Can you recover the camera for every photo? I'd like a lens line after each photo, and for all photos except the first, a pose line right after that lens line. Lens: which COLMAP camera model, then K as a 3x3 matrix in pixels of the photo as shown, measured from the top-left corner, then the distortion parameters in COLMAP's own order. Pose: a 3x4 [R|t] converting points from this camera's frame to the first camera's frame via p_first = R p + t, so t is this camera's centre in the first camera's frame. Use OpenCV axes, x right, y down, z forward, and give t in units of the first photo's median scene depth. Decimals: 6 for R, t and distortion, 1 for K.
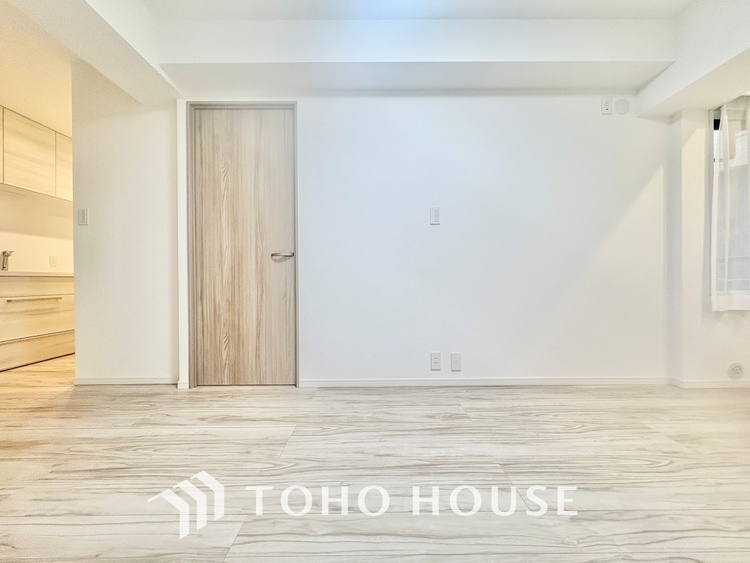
lens RADIAL K [[298.1, 0, 374.0], [0, 298.1, 281.1], [0, 0, 1]] dist [0.001663, -0.000366]
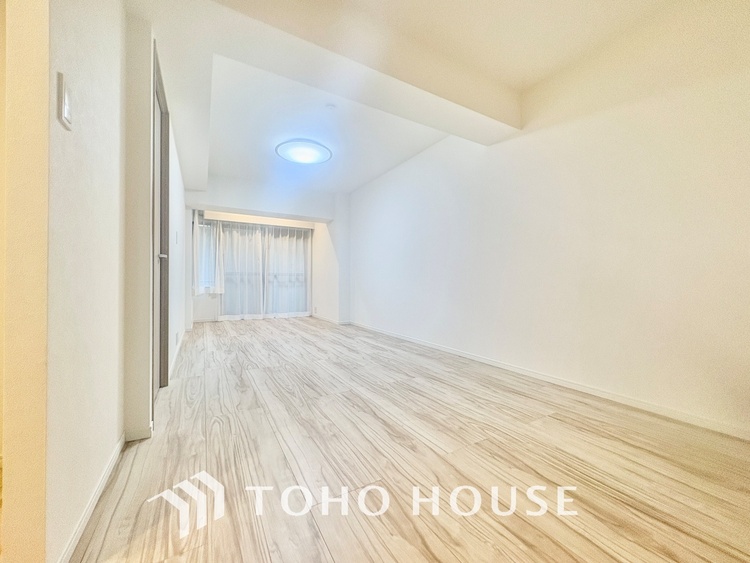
lens RADIAL K [[298.1, 0, 375.1], [0, 298.1, 282.2], [0, 0, 1]] dist [0.001663, -0.000366]
pose [[-0.496948, 0.002041, 0.867778, -1.529354], [-0.000494, 0.999996, -0.002635, -0.001557], [-0.867780, -0.001738, -0.496945, 0.892736]]
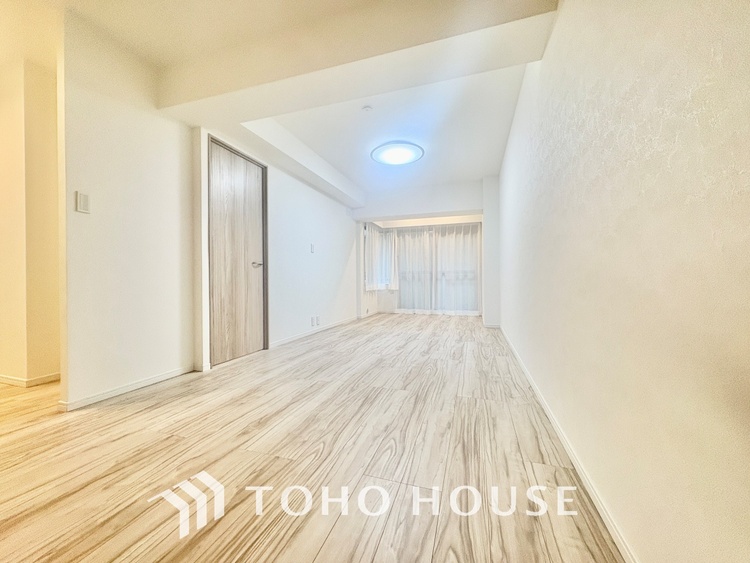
lens RADIAL K [[298.1, 0, 375.5], [0, 298.1, 282.7], [0, 0, 1]] dist [0.001663, -0.000366]
pose [[0.316208, -0.005318, 0.948675, -1.566482], [0.004808, 0.999980, 0.004003, 0.005957], [-0.948678, 0.003295, 0.316227, -0.028688]]
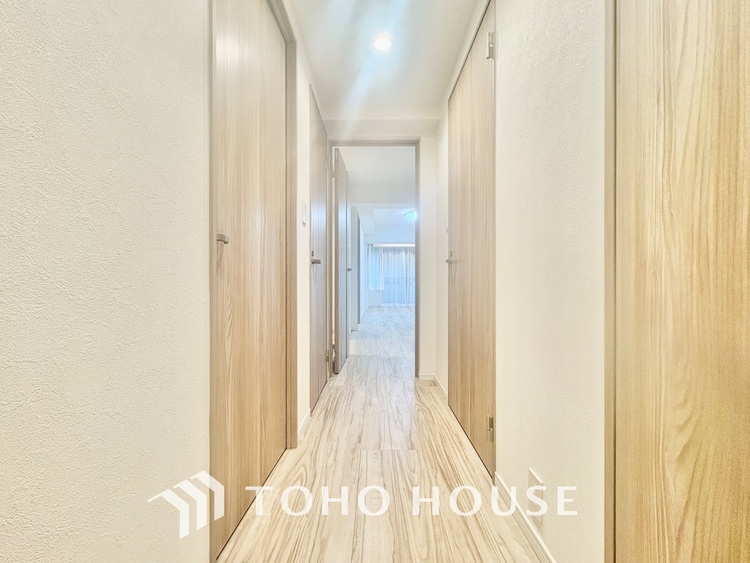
lens RADIAL K [[298.1, 0, 358.9], [0, 298.1, 280.1], [0, 0, 1]] dist [0.001663, -0.000366]
pose [[0.060373, 0.007226, 0.998150, -3.061845], [0.001762, 0.999971, -0.007346, -0.026006], [-0.998174, 0.002202, 0.060359, 0.844026]]
